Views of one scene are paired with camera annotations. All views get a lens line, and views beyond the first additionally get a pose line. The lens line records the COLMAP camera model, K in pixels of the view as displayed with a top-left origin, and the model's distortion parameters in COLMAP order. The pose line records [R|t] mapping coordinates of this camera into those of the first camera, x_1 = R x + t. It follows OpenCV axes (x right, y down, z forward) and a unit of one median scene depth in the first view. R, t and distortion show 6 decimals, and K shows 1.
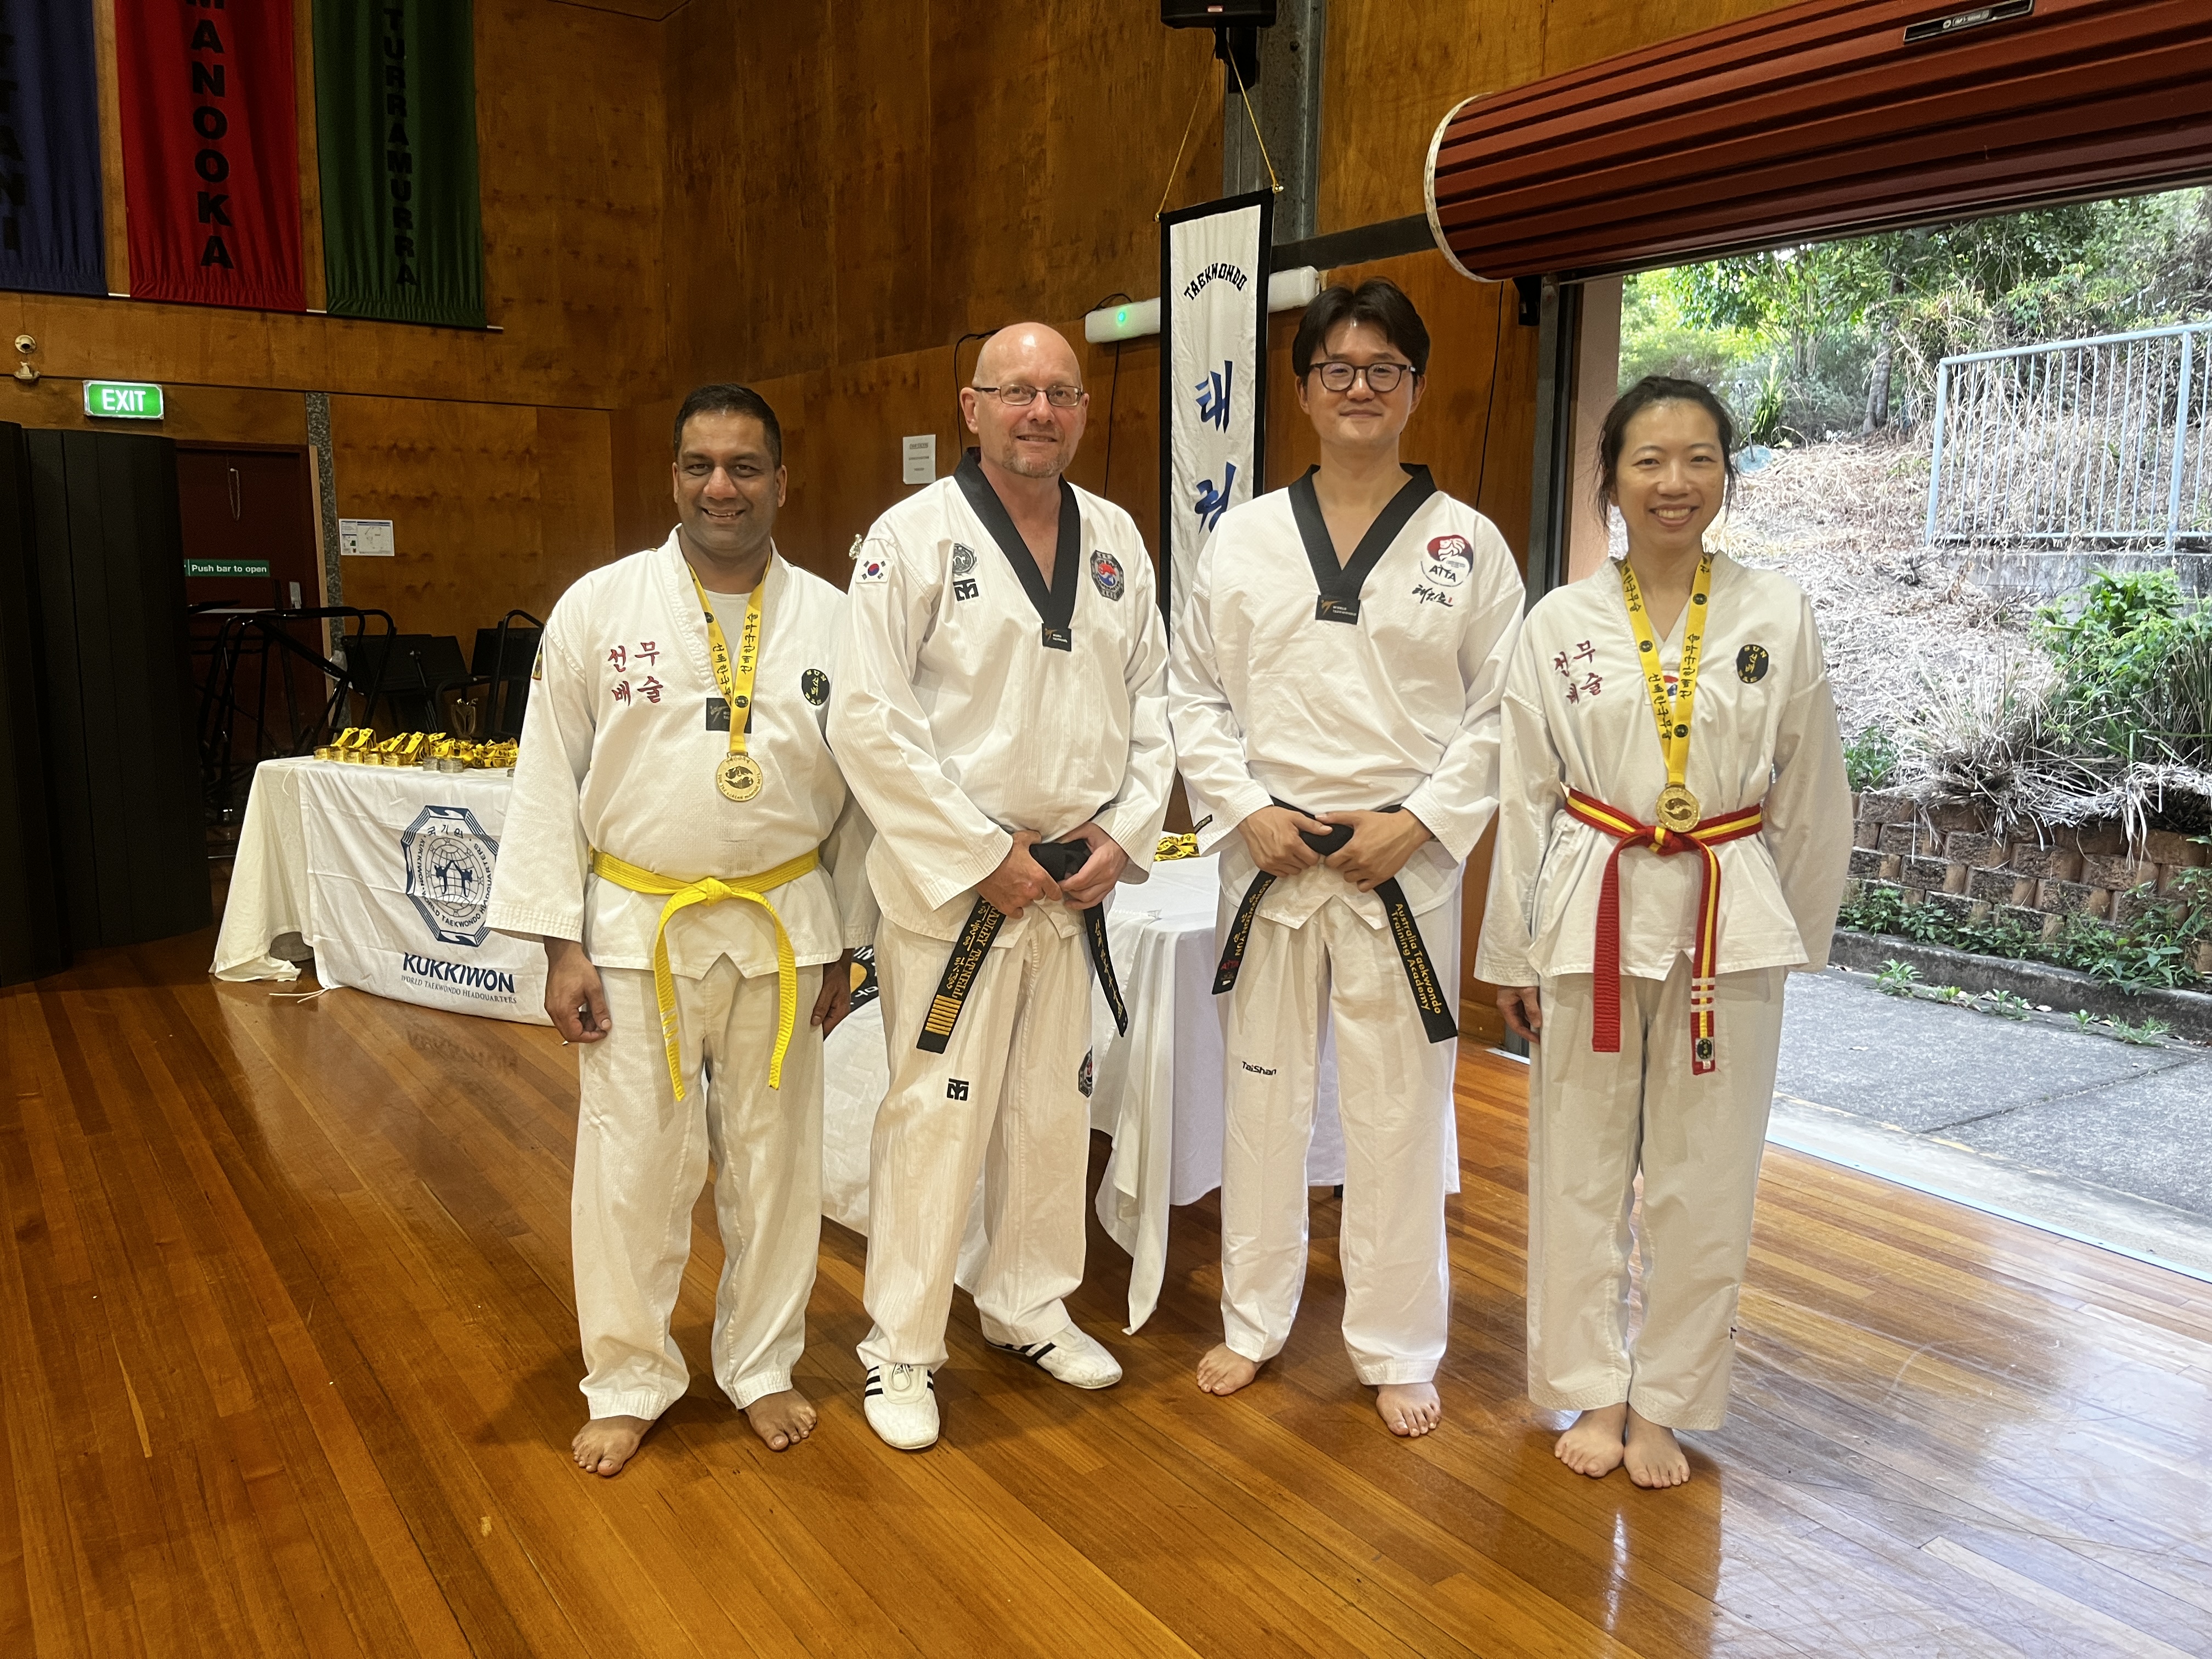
lens RADIAL K [[1684.6, 0, 1106.5], [0, 1684.6, 824.7], [0, 0, 1]] dist [0.055598, -0.054525]
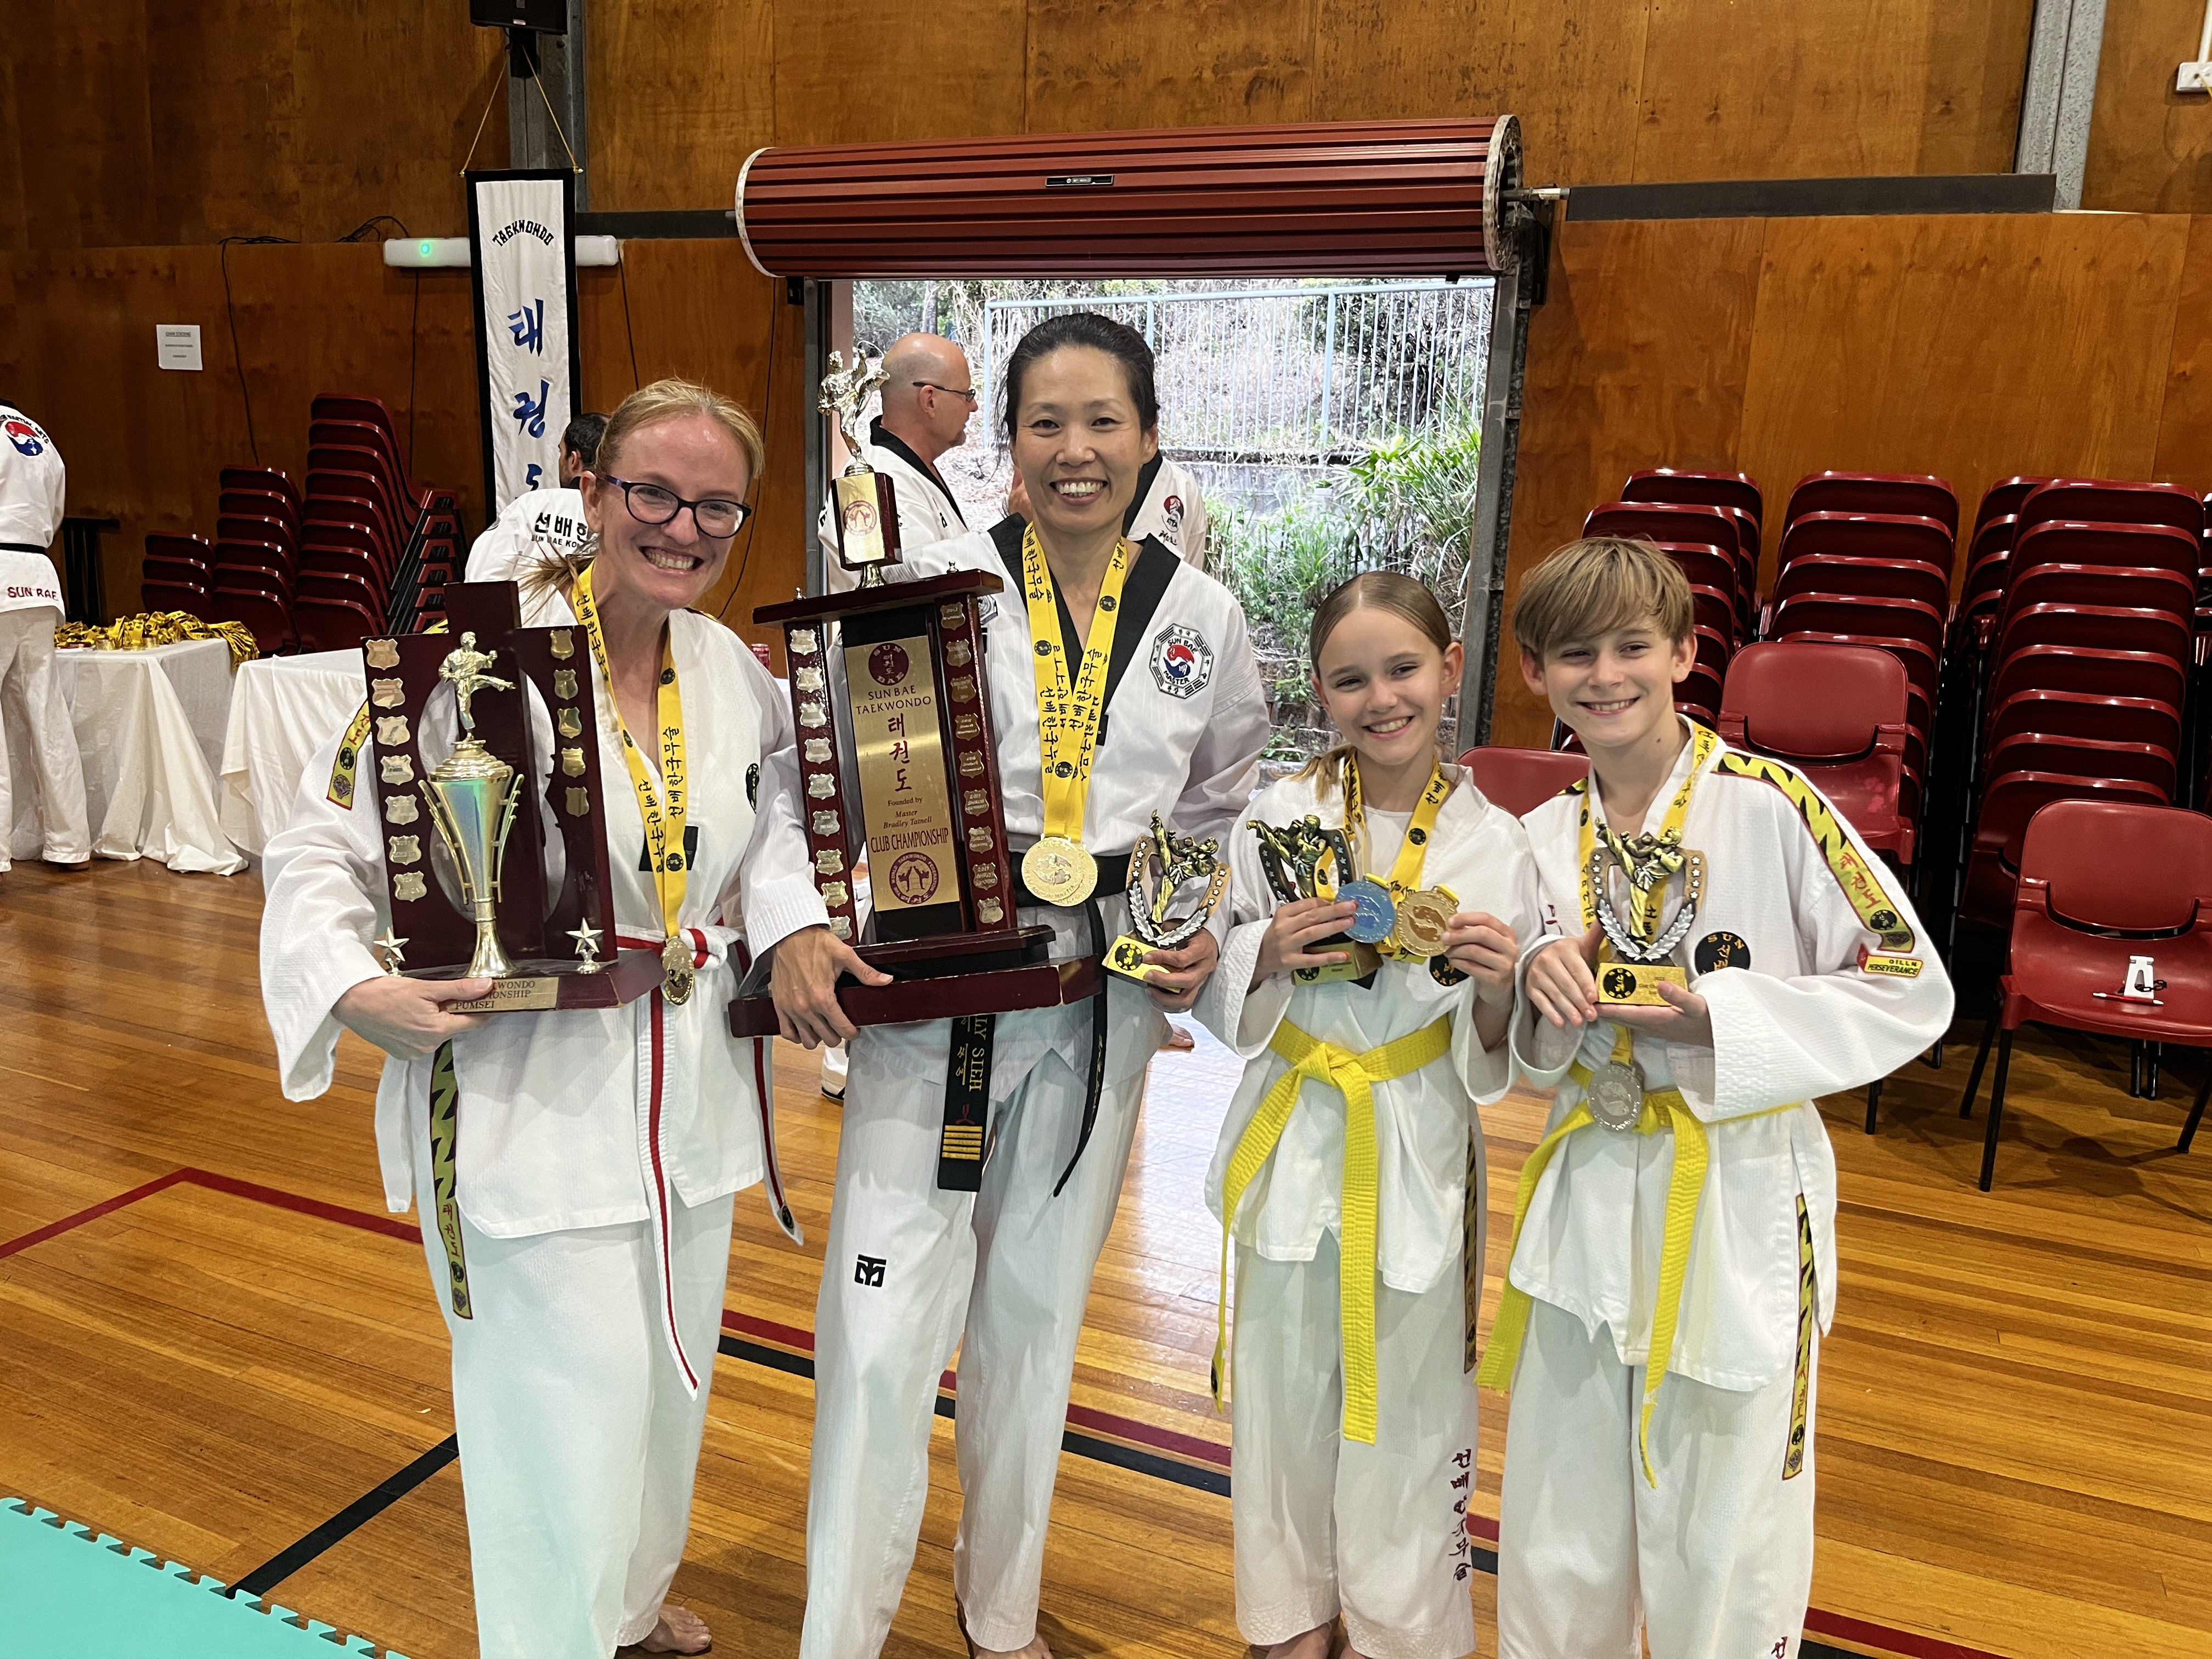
lens RADIAL K [[1684.6, 0, 1109.5], [0, 1684.6, 828.3], [0, 0, 1]] dist [0.055598, -0.054525]
pose [[0.851046, -0.092894, 0.516809, -0.253438], [0.053559, 0.994451, 0.090551, 0.027338], [-0.522353, -0.049383, 0.851298, -0.321056]]
